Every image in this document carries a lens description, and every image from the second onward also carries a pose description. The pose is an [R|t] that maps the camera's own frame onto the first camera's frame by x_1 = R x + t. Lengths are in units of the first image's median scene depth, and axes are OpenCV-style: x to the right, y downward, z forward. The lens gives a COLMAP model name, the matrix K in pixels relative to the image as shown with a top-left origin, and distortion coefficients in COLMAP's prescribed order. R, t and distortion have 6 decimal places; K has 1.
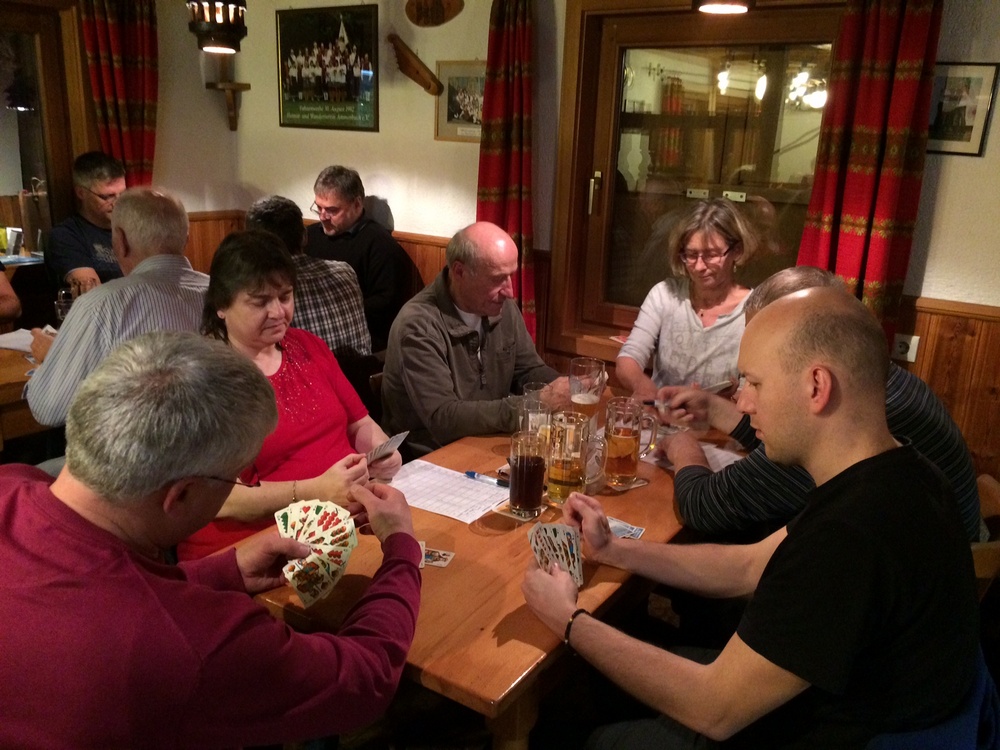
lens RADIAL K [[833.9, 0, 500.0], [0, 833.9, 375.0], [0, 0, 1]] dist [0.077810, -0.126557]
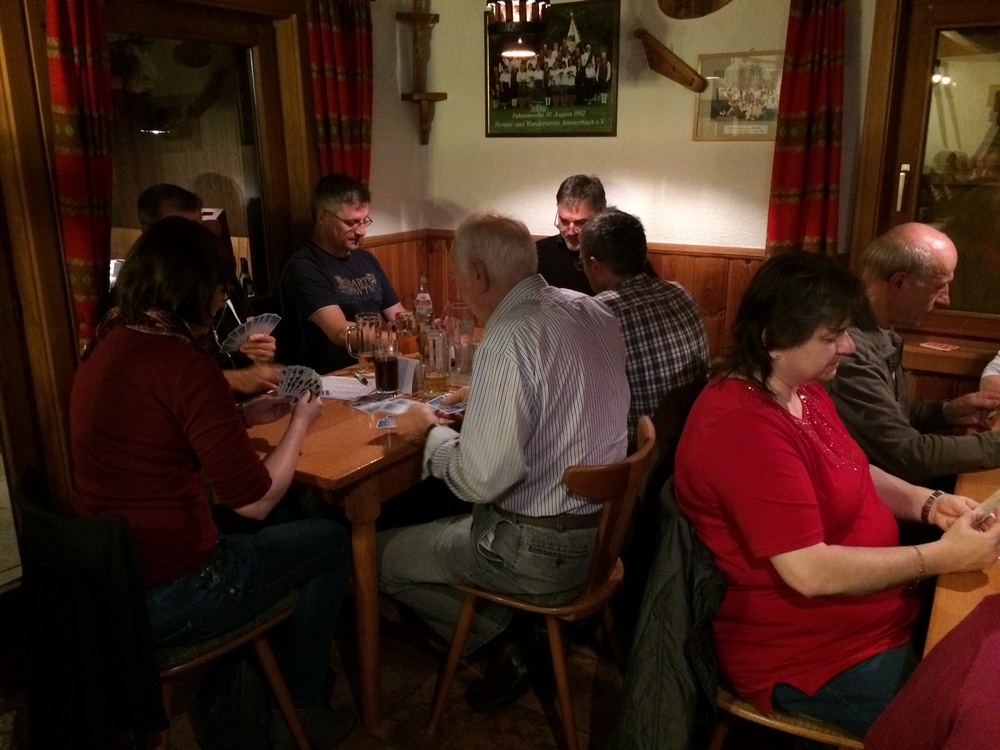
lens RADIAL K [[833.9, 0, 500.0], [0, 833.9, 375.0], [0, 0, 1]] dist [0.077810, -0.126557]
pose [[0.997890, -0.058106, 0.028969, -0.319692], [0.058236, 0.998296, -0.003679, -0.031308], [-0.028706, 0.005358, 0.999574, 0.081899]]
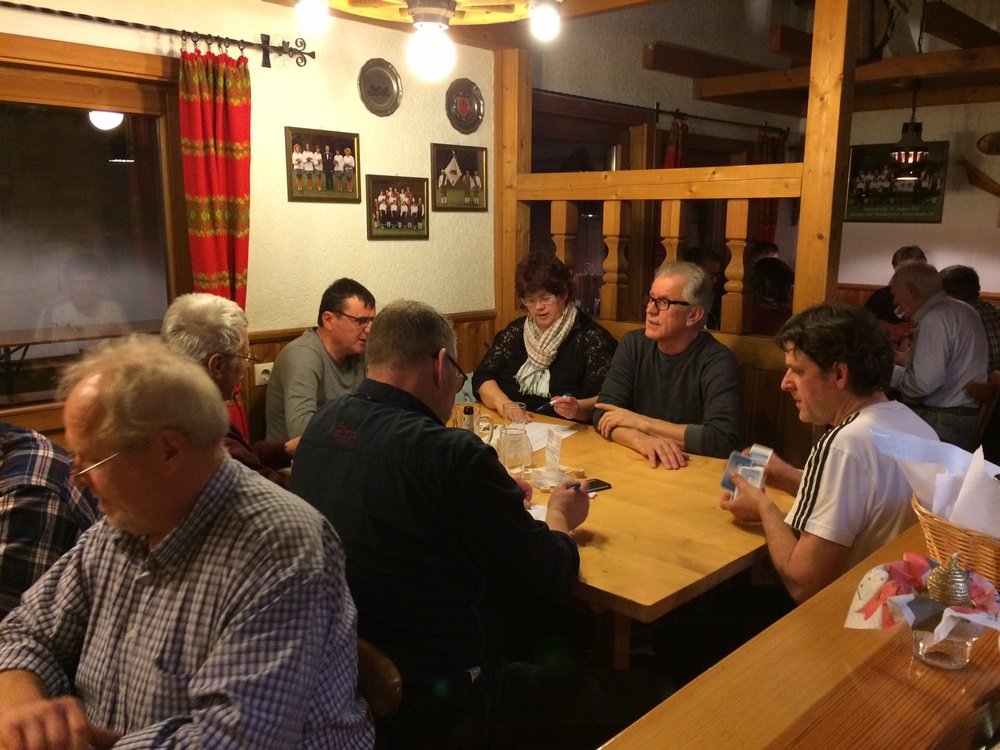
lens RADIAL K [[841.0, 0, 499.5], [0, 841.0, 358.2], [0, 0, 1]] dist [0.086952, -0.129669]
pose [[0.986209, -0.002072, -0.165493, -0.668169], [-0.017271, 0.993174, -0.115358, 0.130040], [0.164602, 0.116625, 0.979441, -0.560534]]
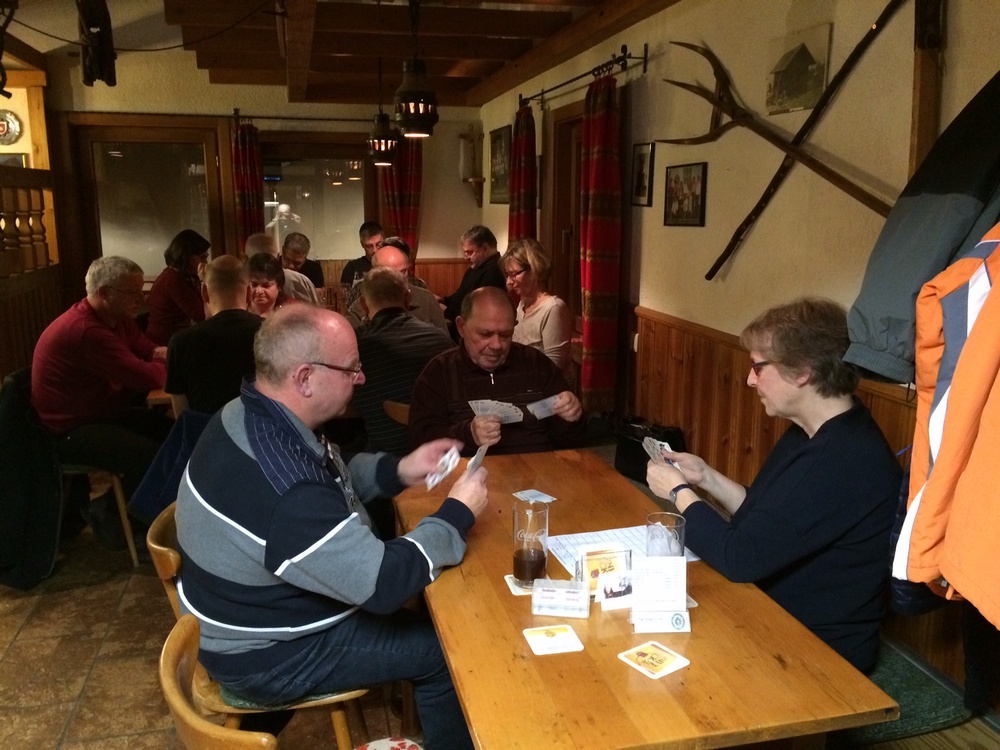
lens RADIAL K [[841.0, 0, 499.5], [0, 841.0, 358.2], [0, 0, 1]] dist [0.086952, -0.129669]
pose [[0.754170, 0.081002, -0.651664, 0.876604], [-0.150819, 0.987201, -0.051834, 0.072124], [0.639125, 0.137375, 0.756735, -0.143114]]
